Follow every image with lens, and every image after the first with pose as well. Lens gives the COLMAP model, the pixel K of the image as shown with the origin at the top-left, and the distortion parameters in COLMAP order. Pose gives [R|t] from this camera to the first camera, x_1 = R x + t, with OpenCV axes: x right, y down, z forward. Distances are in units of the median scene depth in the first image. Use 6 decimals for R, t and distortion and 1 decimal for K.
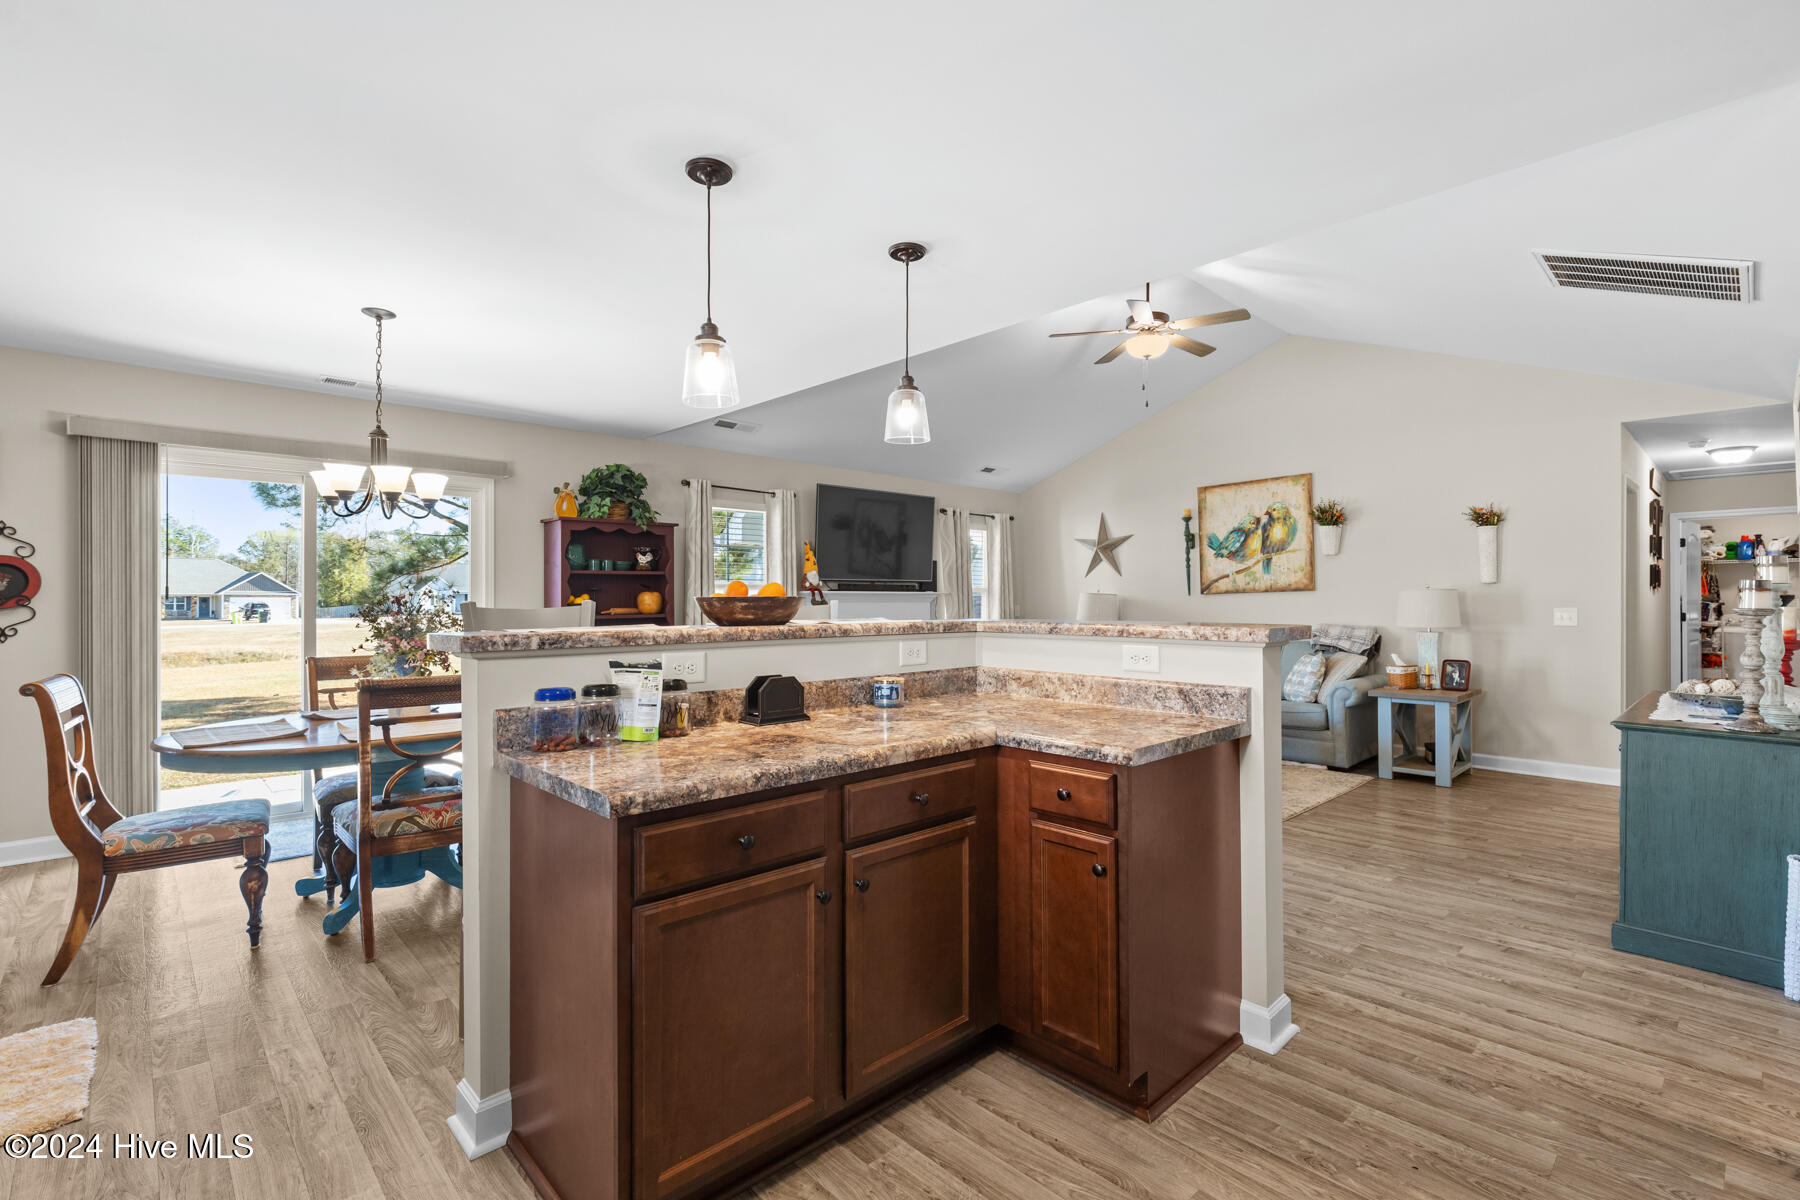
lens RADIAL K [[821.1, 0, 895.9], [0, 821.1, 600.5], [0, 0, 1]] dist [0.004335, -0.002002]
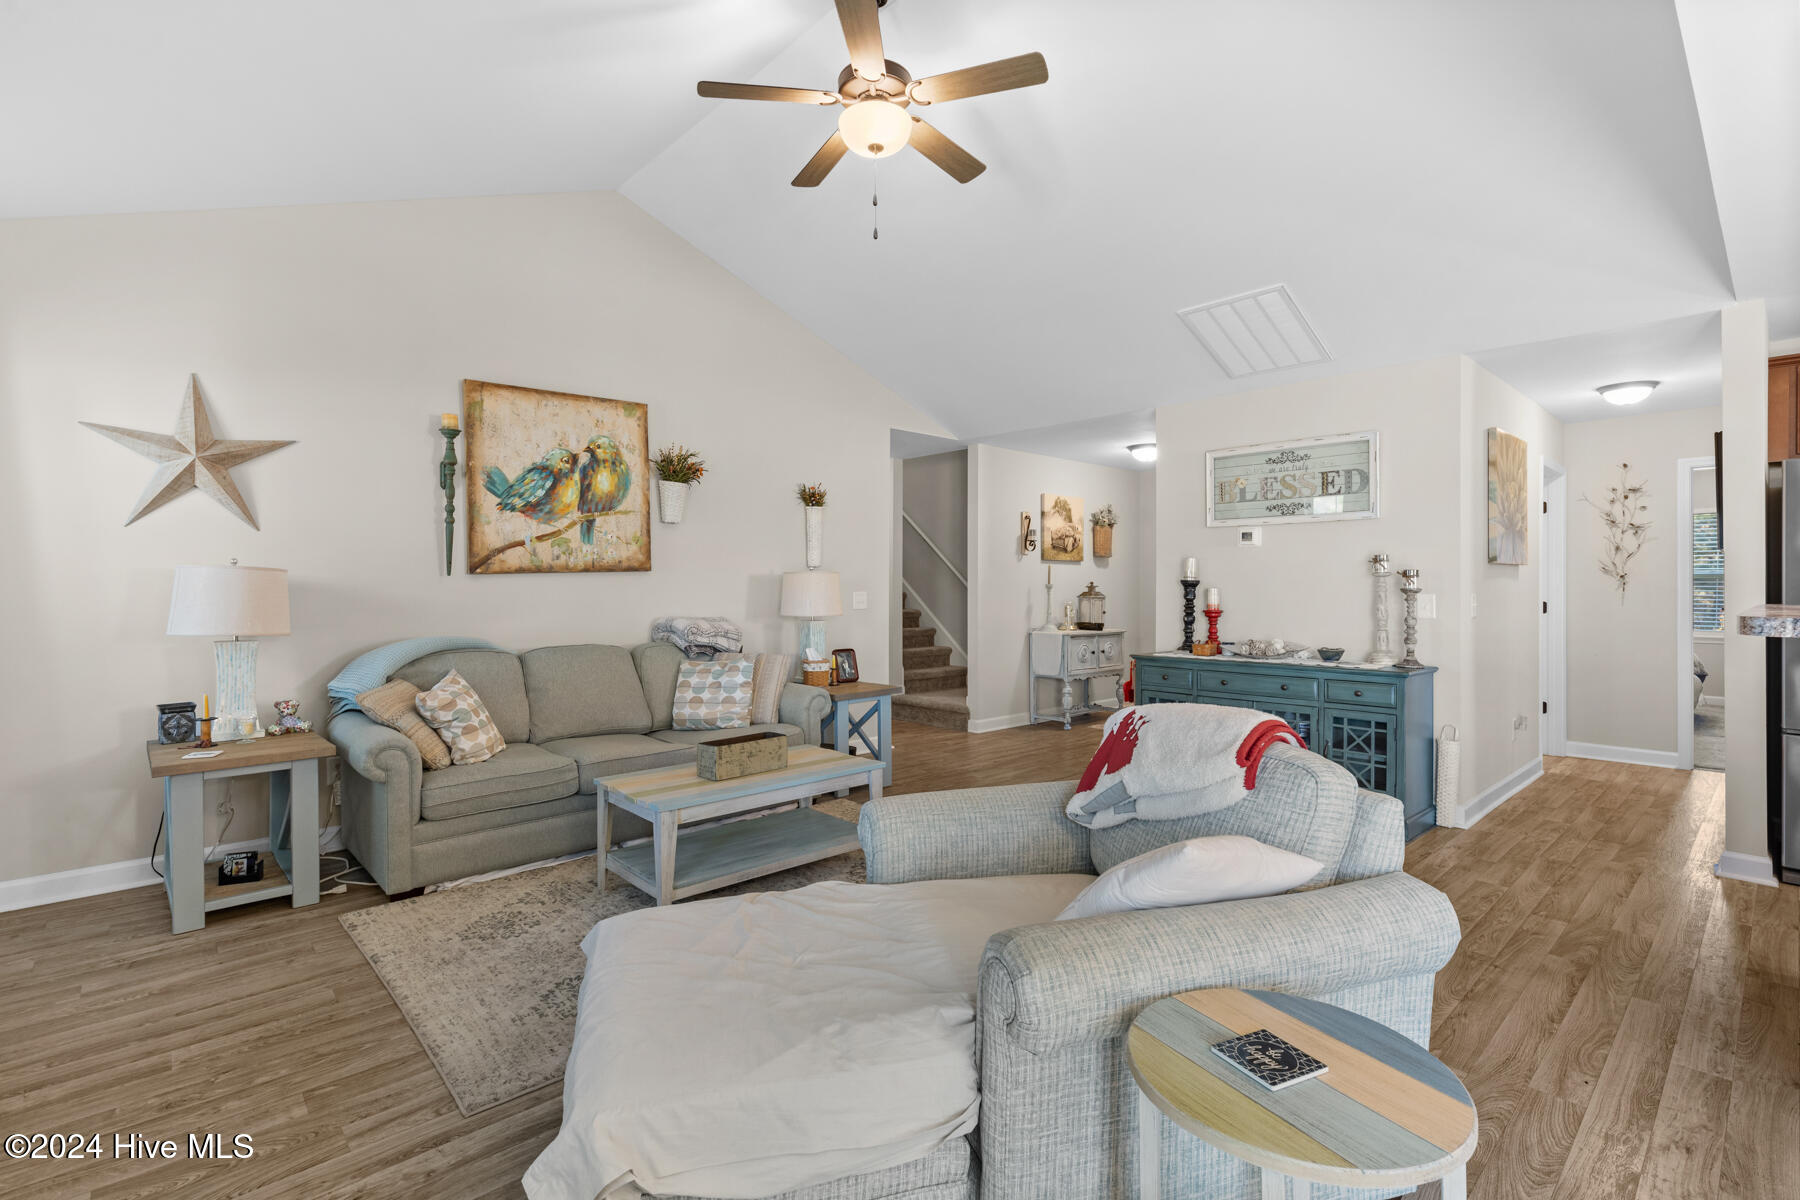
lens RADIAL K [[821.1, 0, 921.0], [0, 821.1, 569.3], [0, 0, 1]] dist [0.004335, -0.002002]
pose [[-0.009983, 0.021195, 0.999726, -0.189491], [0.003553, 0.999770, -0.021161, 0.002289], [-0.999944, 0.003341, -0.010056, 0.725678]]
